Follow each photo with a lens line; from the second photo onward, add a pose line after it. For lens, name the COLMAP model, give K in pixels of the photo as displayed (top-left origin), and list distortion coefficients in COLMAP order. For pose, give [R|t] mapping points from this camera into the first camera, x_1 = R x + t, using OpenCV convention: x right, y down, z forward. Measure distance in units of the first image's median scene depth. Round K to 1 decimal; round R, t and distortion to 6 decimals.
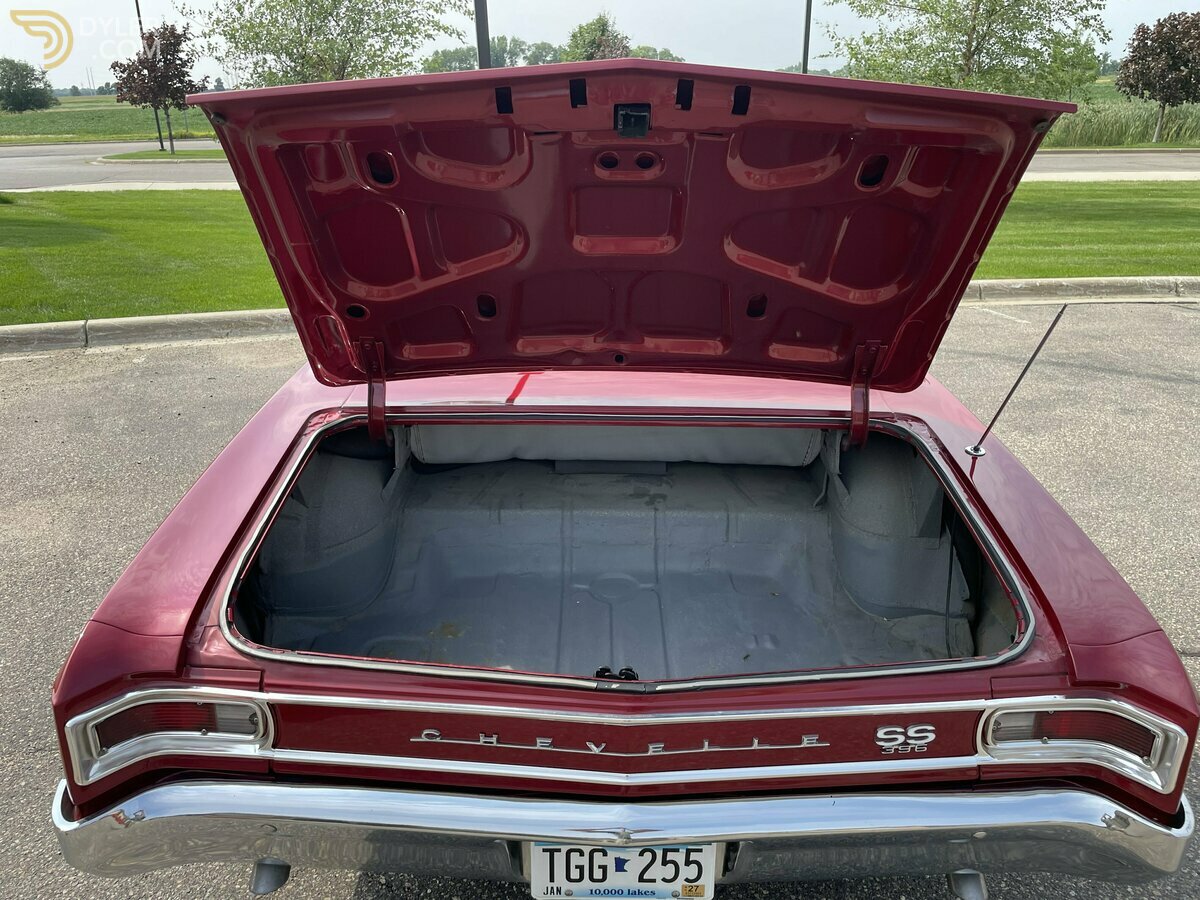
lens RADIAL K [[920.6, 0, 601.3], [0, 920.6, 424.3], [0, 0, 1]] dist [0.055725, -0.074347]
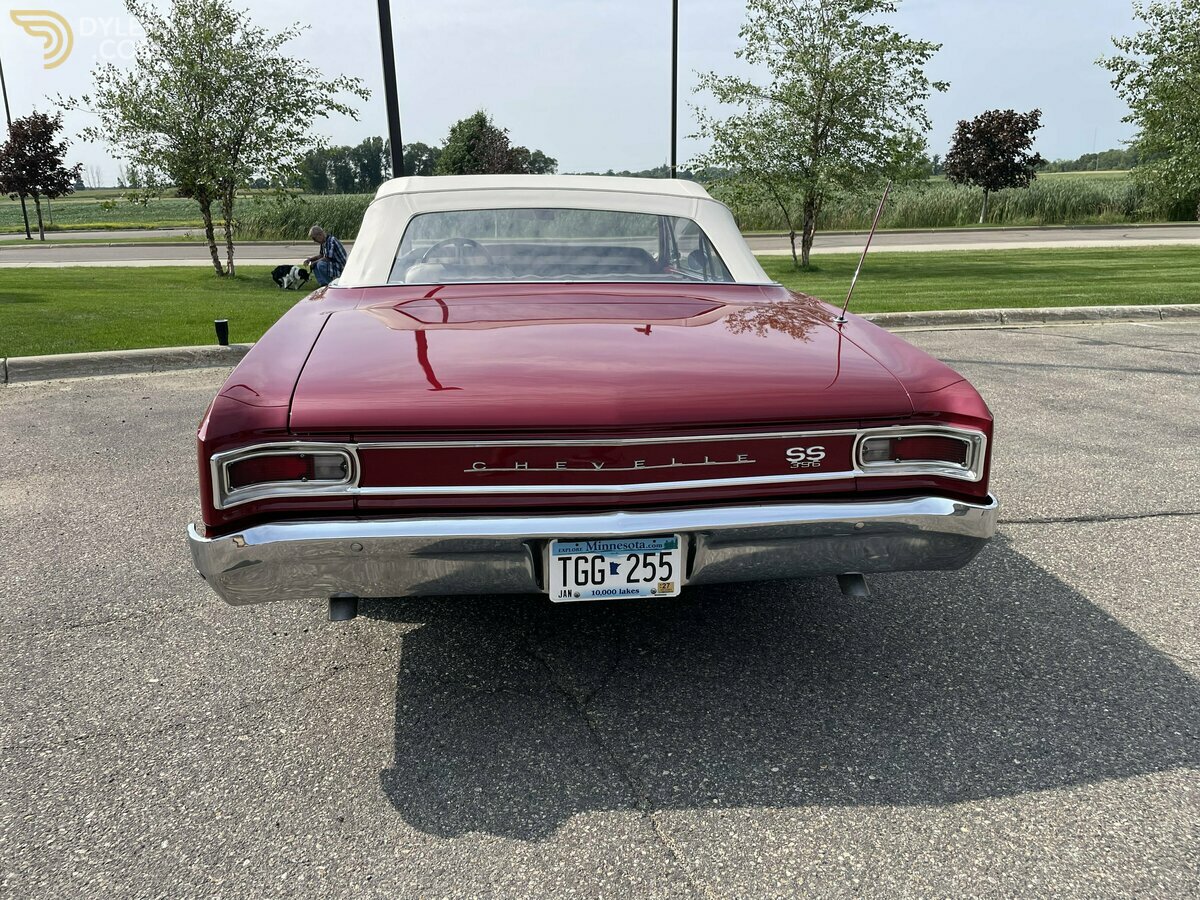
lens RADIAL K [[912.2, 0, 608.8], [0, 912.2, 422.8], [0, 0, 1]] dist [0.088320, -0.116259]
pose [[0.990368, -0.035572, 0.133816, -0.077571], [0.048441, 0.994376, -0.094178, 0.184601], [-0.129713, 0.099753, 0.986521, -0.176636]]
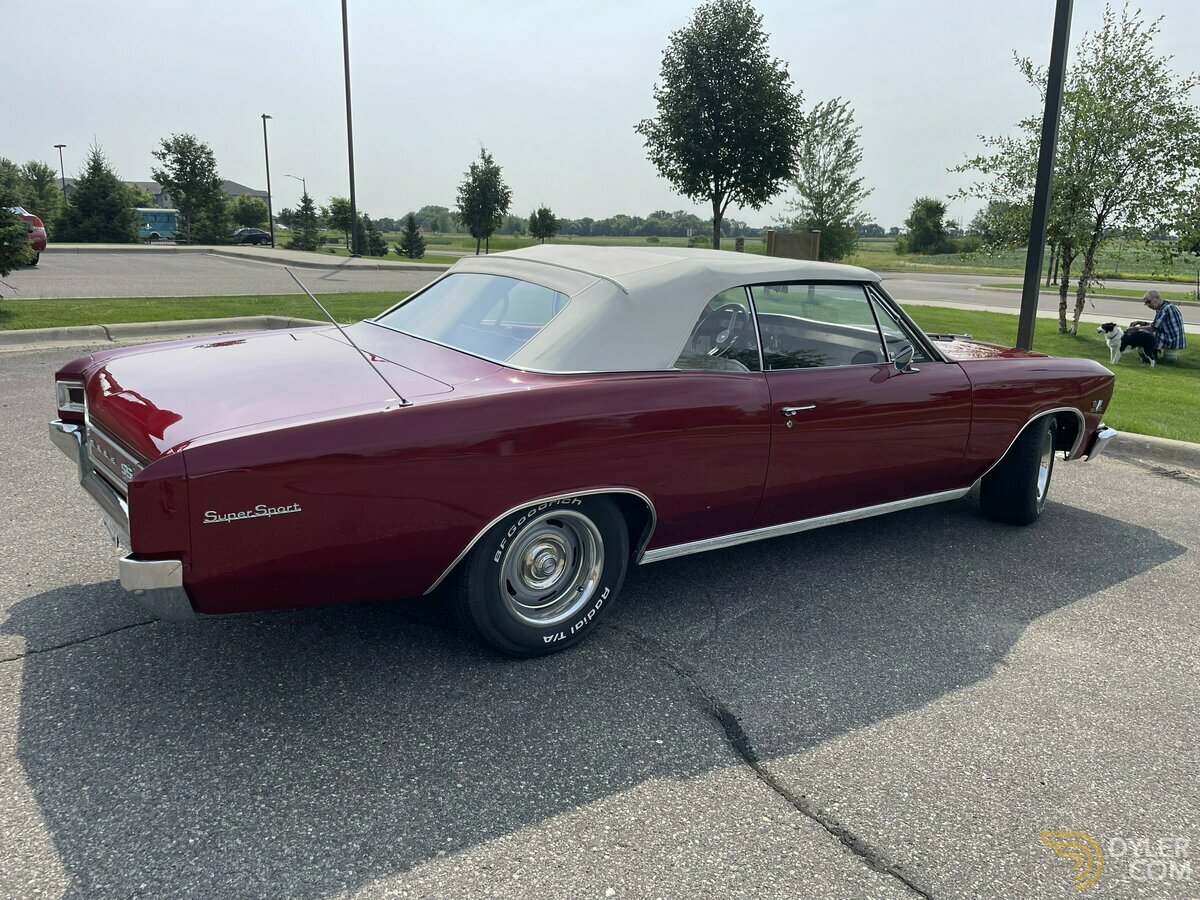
lens RADIAL K [[912.2, 0, 608.8], [0, 912.2, 422.8], [0, 0, 1]] dist [0.088320, -0.116259]
pose [[0.581057, 0.193916, -0.790424, 0.924944], [-0.306741, 0.951760, 0.008005, -0.004454], [0.753846, 0.237803, 0.612508, 0.210609]]
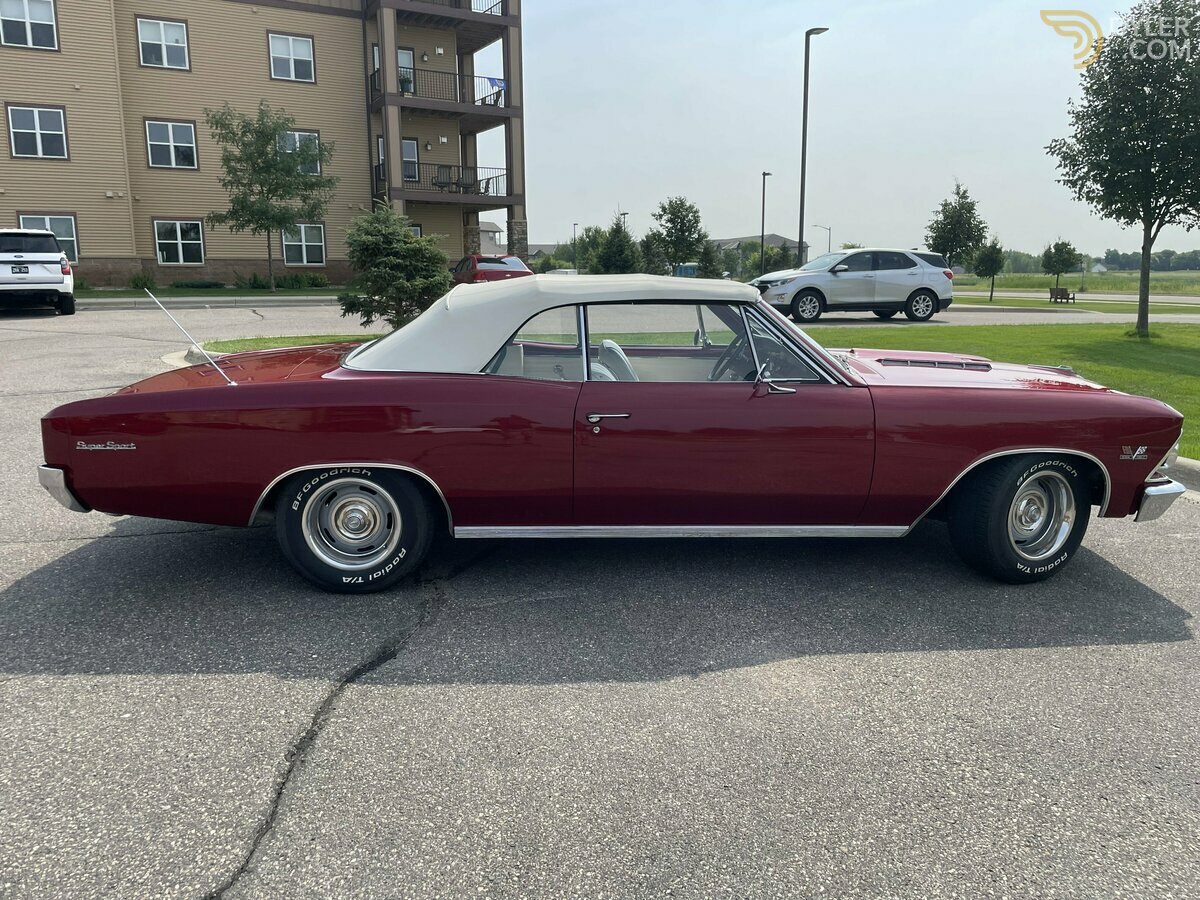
lens RADIAL K [[912.2, 0, 608.8], [0, 912.2, 422.8], [0, 0, 1]] dist [0.088320, -0.116259]
pose [[0.051963, 0.175449, -0.983116, 1.306335], [-0.332257, 0.931400, 0.148658, -0.225180], [0.941756, 0.318923, 0.106693, 0.857795]]
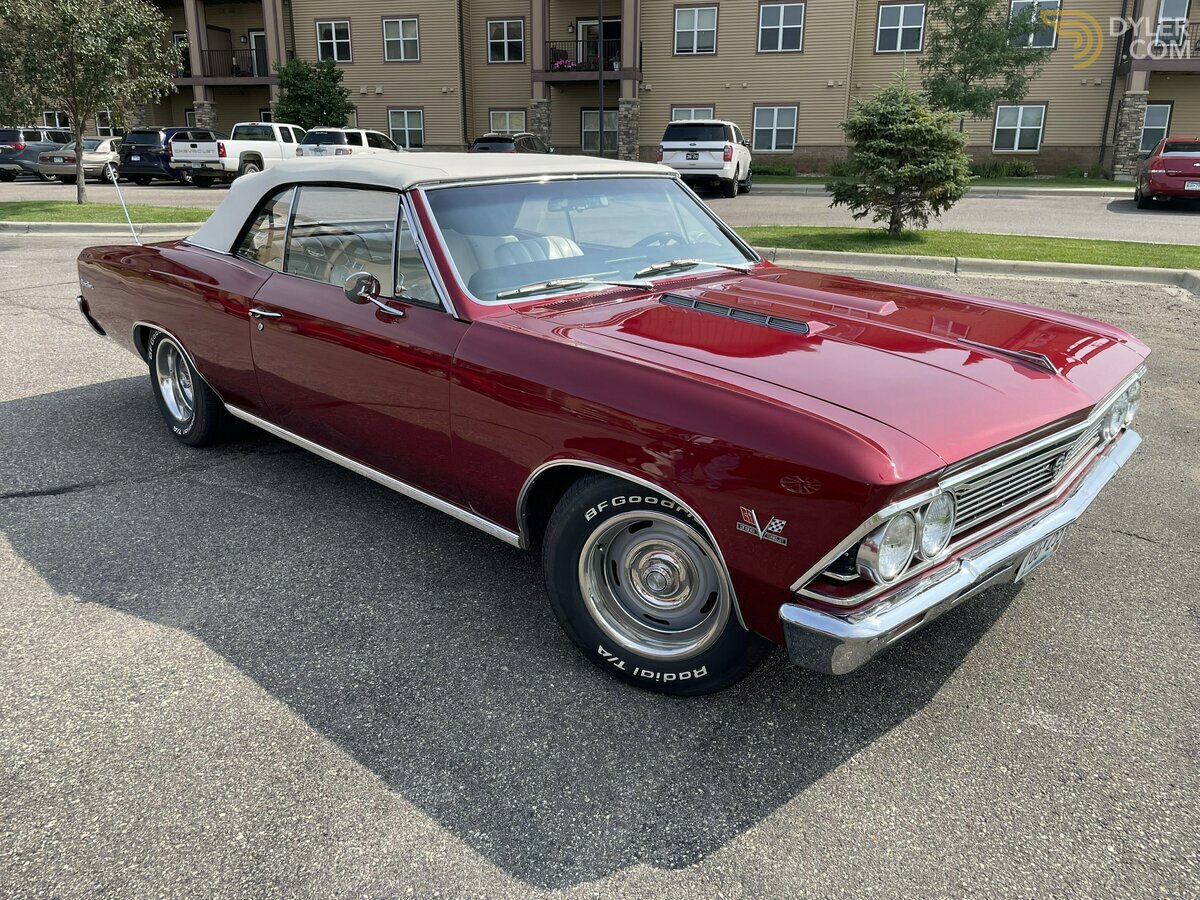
lens RADIAL K [[912.2, 0, 608.8], [0, 912.2, 422.8], [0, 0, 1]] dist [0.088320, -0.116259]
pose [[-0.702426, 0.203245, -0.682121, 0.684540], [-0.238571, 0.835691, 0.494676, -0.537456], [0.670583, 0.510208, -0.538523, 1.780766]]
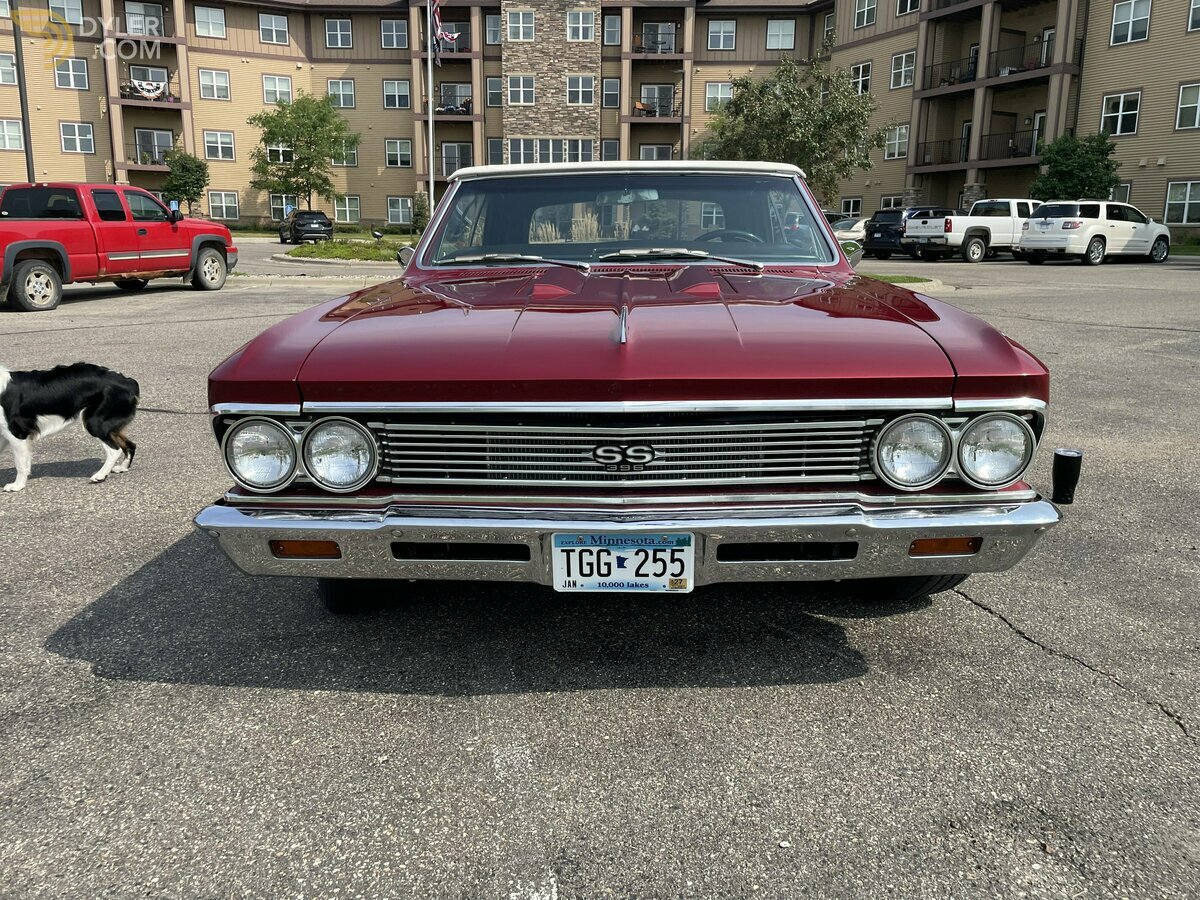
lens RADIAL K [[912.2, 0, 608.8], [0, 912.2, 422.8], [0, 0, 1]] dist [0.088320, -0.116259]
pose [[-0.999713, -0.002970, 0.023779, 0.005061], [0.009734, 0.856408, 0.516208, -0.547321], [-0.021897, 0.516292, -0.856133, 2.090422]]
